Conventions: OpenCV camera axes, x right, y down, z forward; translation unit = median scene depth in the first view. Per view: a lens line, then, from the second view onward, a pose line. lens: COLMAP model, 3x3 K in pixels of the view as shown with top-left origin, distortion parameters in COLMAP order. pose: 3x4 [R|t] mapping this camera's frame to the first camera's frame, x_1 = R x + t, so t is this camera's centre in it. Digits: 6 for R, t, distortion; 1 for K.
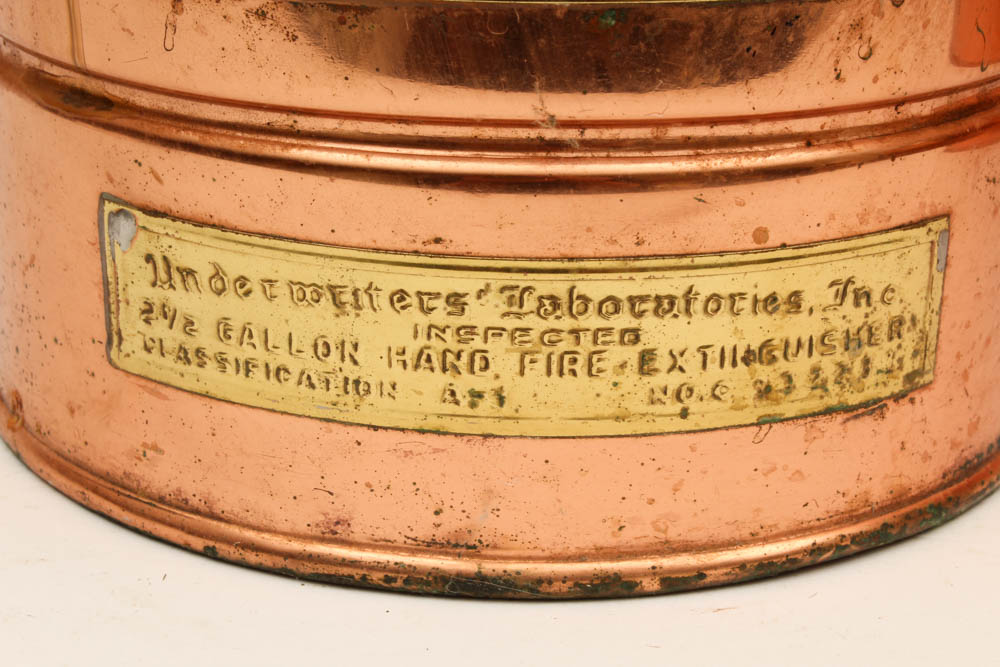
lens RADIAL K [[2084.4, 0, 494.4], [0, 2084.4, 332.0], [0, 0, 1]] dist [0.083120, 0.000000]
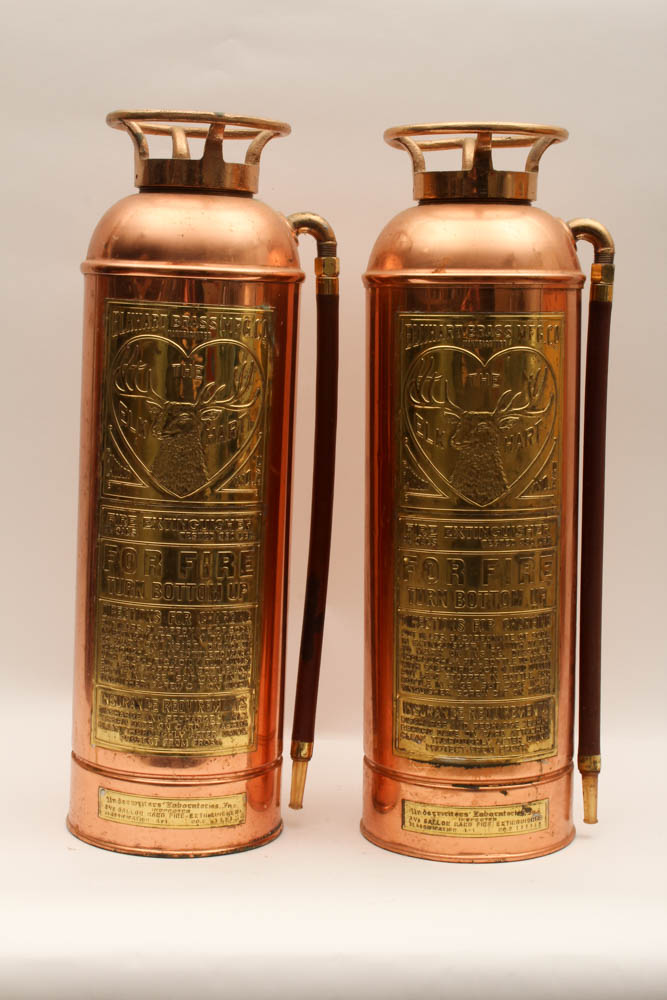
lens RADIAL K [[1680.5, 0, 361.1], [0, 1680.5, 481.7], [0, 0, 1]] dist [-0.051362, 0.000000]
pose [[0.998303, 0.023729, 0.053185, 0.274132], [-0.009191, 0.965978, -0.258462, 0.318521], [-0.057508, 0.257534, 0.964556, -3.811272]]
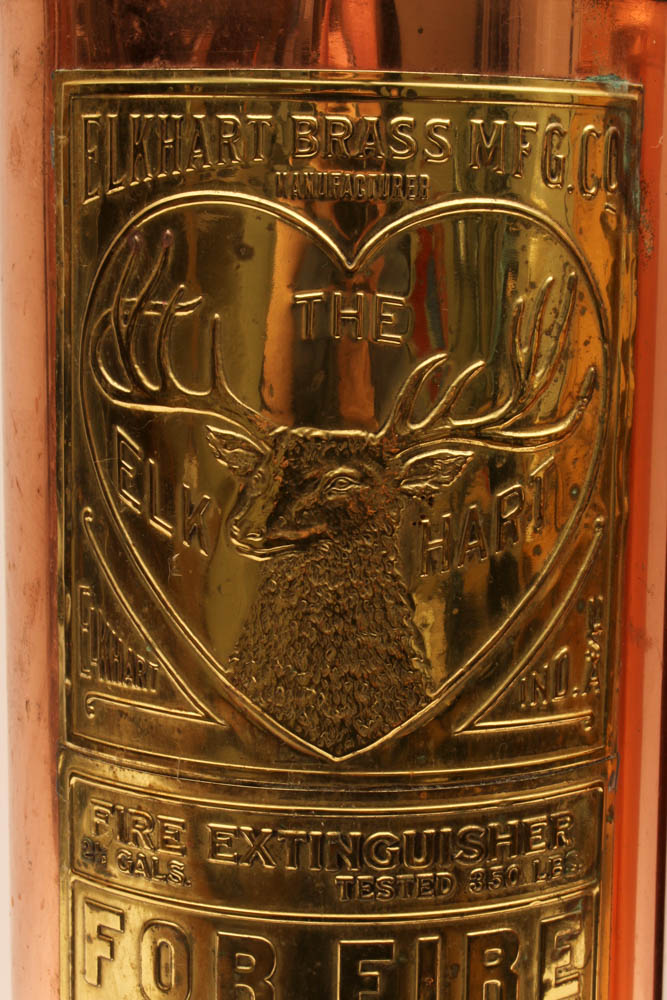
lens RADIAL K [[1952.0, 0, 342.2], [0, 1952.0, 494.6], [0, 0, 1]] dist [0.006463, 0.000000]
pose [[0.999862, -0.002442, -0.016423, 0.058315], [-0.001177, 0.976203, -0.216854, -0.690576], [0.016562, 0.216843, 0.976066, -0.888205]]
